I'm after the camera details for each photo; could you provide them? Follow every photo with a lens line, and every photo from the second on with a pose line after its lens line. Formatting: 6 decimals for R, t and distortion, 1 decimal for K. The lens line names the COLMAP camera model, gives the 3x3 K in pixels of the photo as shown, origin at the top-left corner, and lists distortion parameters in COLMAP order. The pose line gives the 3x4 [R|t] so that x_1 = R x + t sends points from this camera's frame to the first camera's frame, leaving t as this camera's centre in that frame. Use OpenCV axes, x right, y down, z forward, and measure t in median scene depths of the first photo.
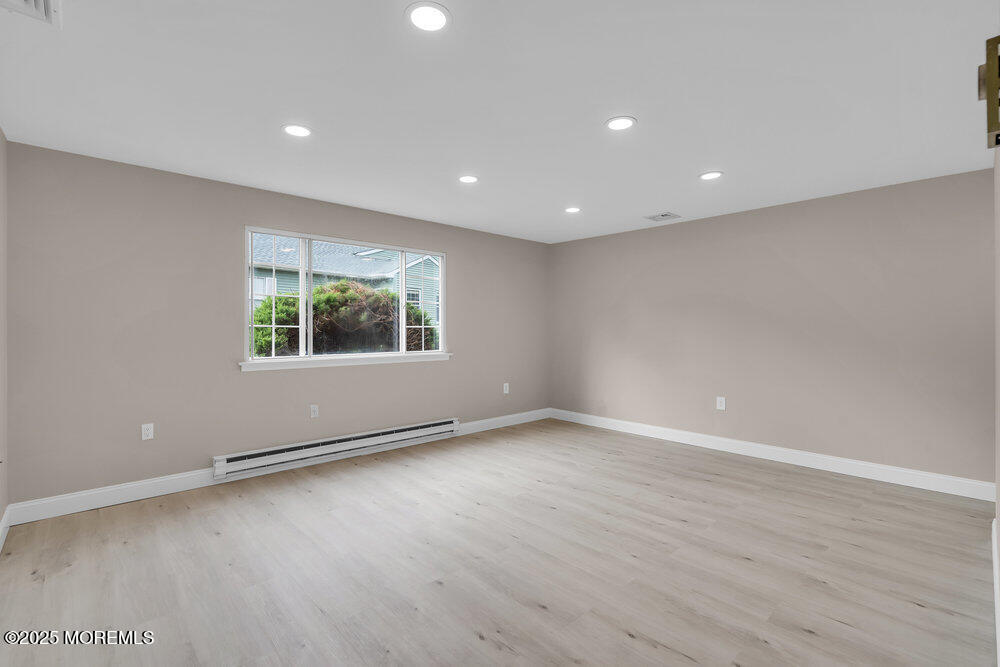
lens RADIAL K [[453.7, 0, 501.1], [0, 453.7, 333.2], [0, 0, 1]] dist [-0.003942, 0.000226]
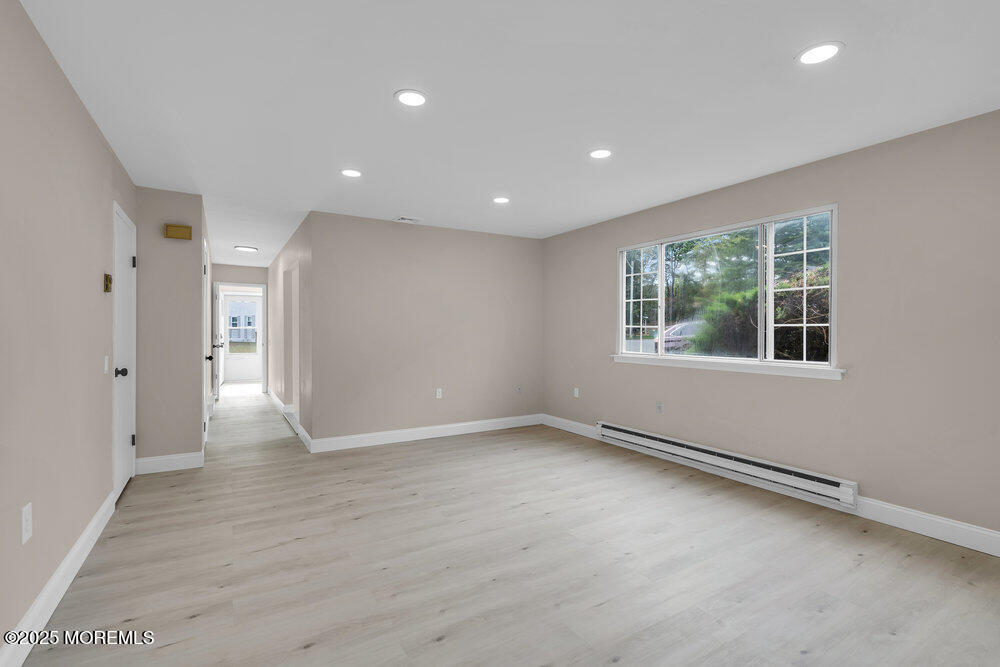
lens RADIAL K [[459.0, 0, 500.0], [0, 459.0, 333.5], [0, 0, 1]] dist [-0.001052, 0.000274]
pose [[-0.202747, 0.005561, -0.979215, 0.845232], [-0.008801, 0.999933, 0.007501, -0.004137], [0.979192, 0.010139, -0.202685, 1.020894]]
